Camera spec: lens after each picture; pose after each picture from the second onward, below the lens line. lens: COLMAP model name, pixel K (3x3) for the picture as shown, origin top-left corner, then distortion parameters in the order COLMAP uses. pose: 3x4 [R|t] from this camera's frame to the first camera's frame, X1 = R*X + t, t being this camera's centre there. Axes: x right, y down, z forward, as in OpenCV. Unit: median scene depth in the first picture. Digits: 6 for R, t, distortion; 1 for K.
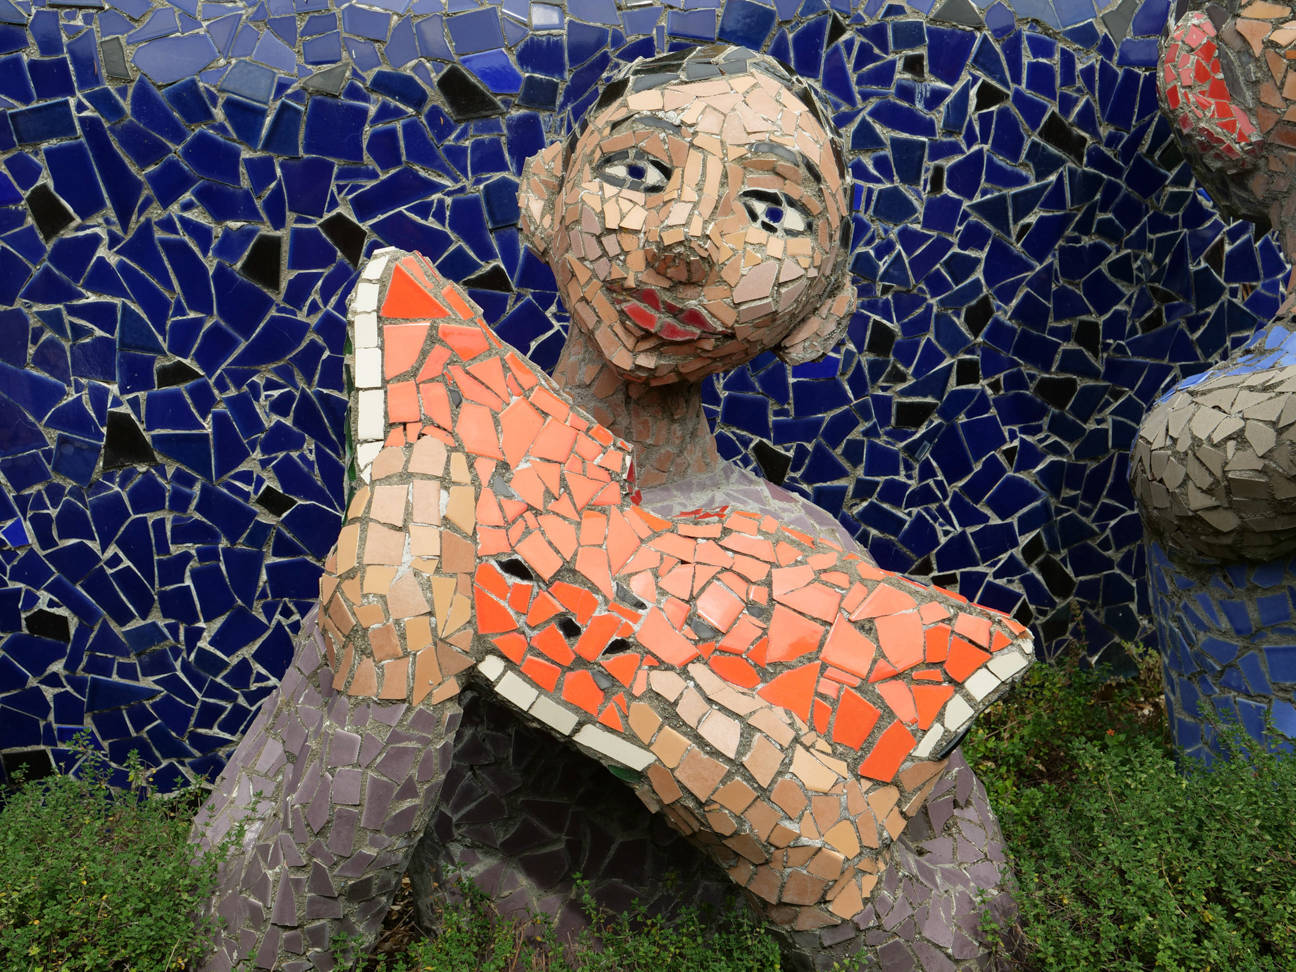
lens RADIAL K [[1230.7, 0, 643.3], [0, 1230.7, 486.1], [0, 0, 1]] dist [0.002185, 0.000000]
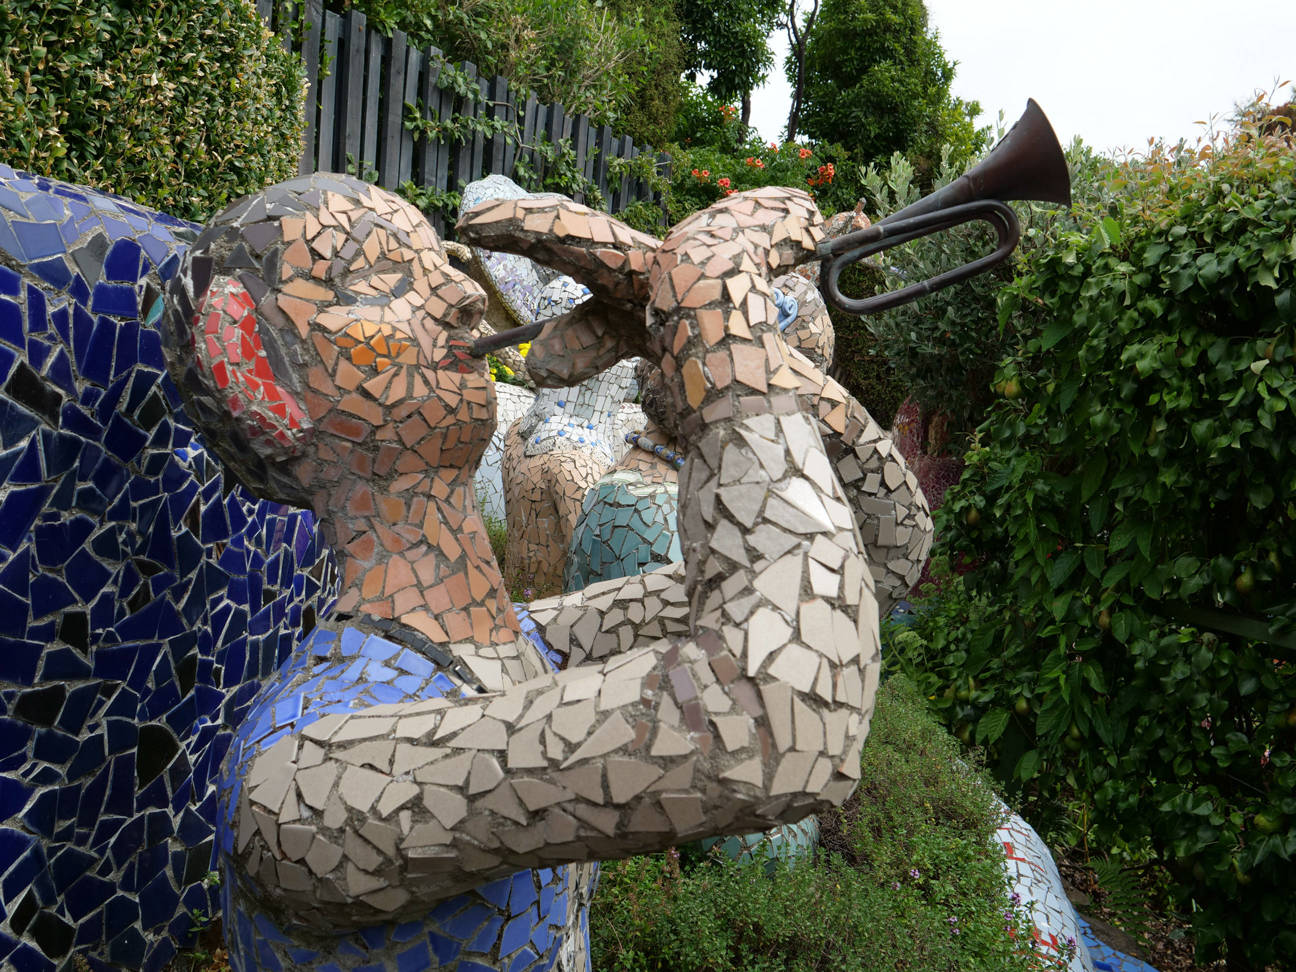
lens RADIAL K [[1036.3, 0, 639.9], [0, 1036.3, 481.8], [0, 0, 1]] dist [-0.007027, -0.000812]
pose [[0.531007, -0.030267, 0.846827, -0.014969], [0.134429, 0.989715, -0.048920, -0.139602], [-0.836636, 0.139815, 0.529615, 0.325123]]
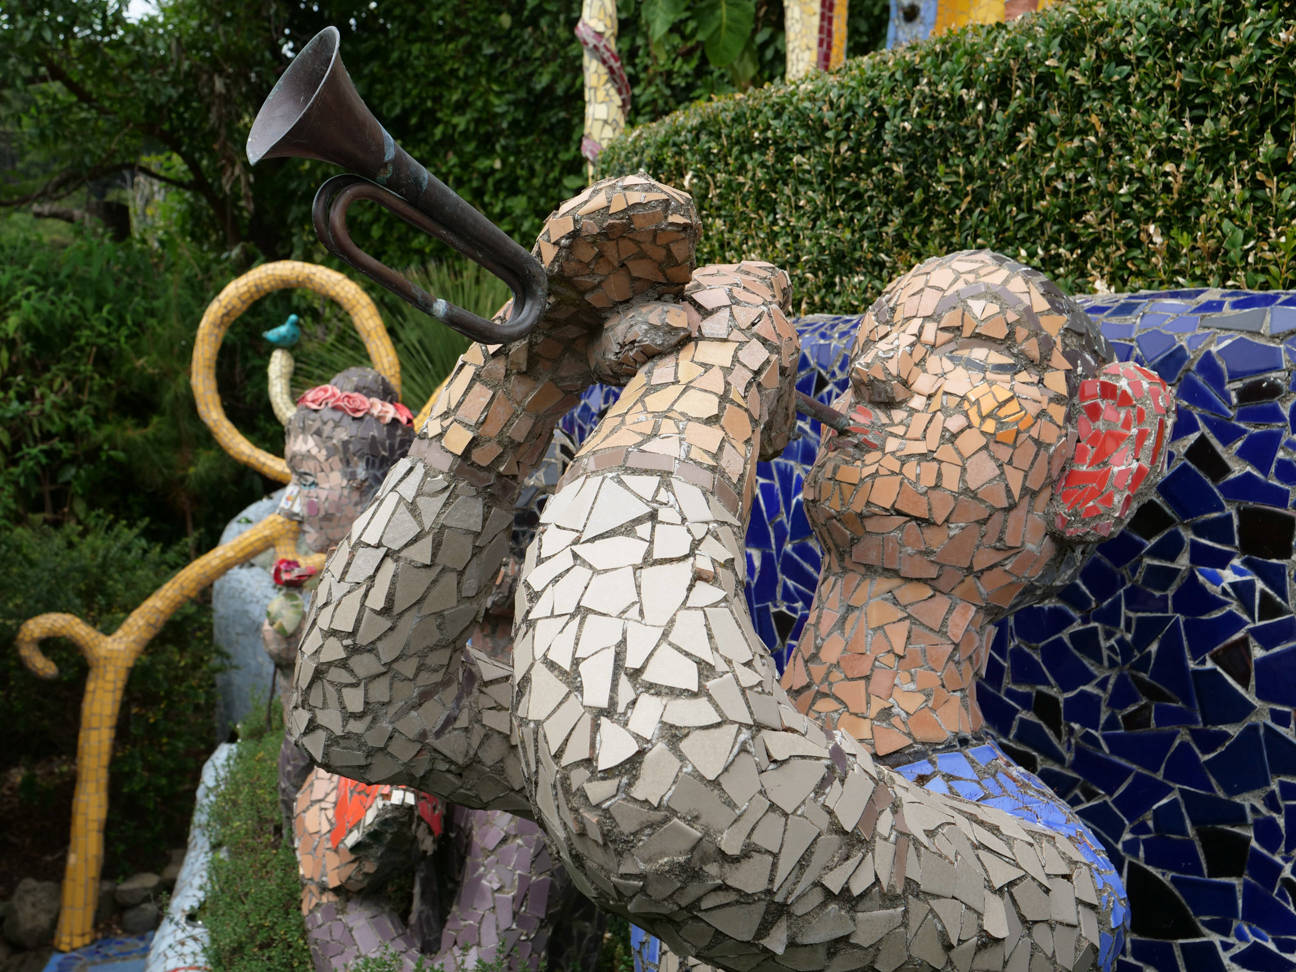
lens RADIAL K [[1297.0, 0, 649.4], [0, 1297.0, 486.4], [0, 0, 1]] dist [-0.017447, 0.000000]
pose [[0.306403, 0.086678, -0.947947, 1.163448], [-0.262997, 0.964791, 0.003210, -0.210311], [0.914850, 0.248324, 0.318411, 0.425478]]
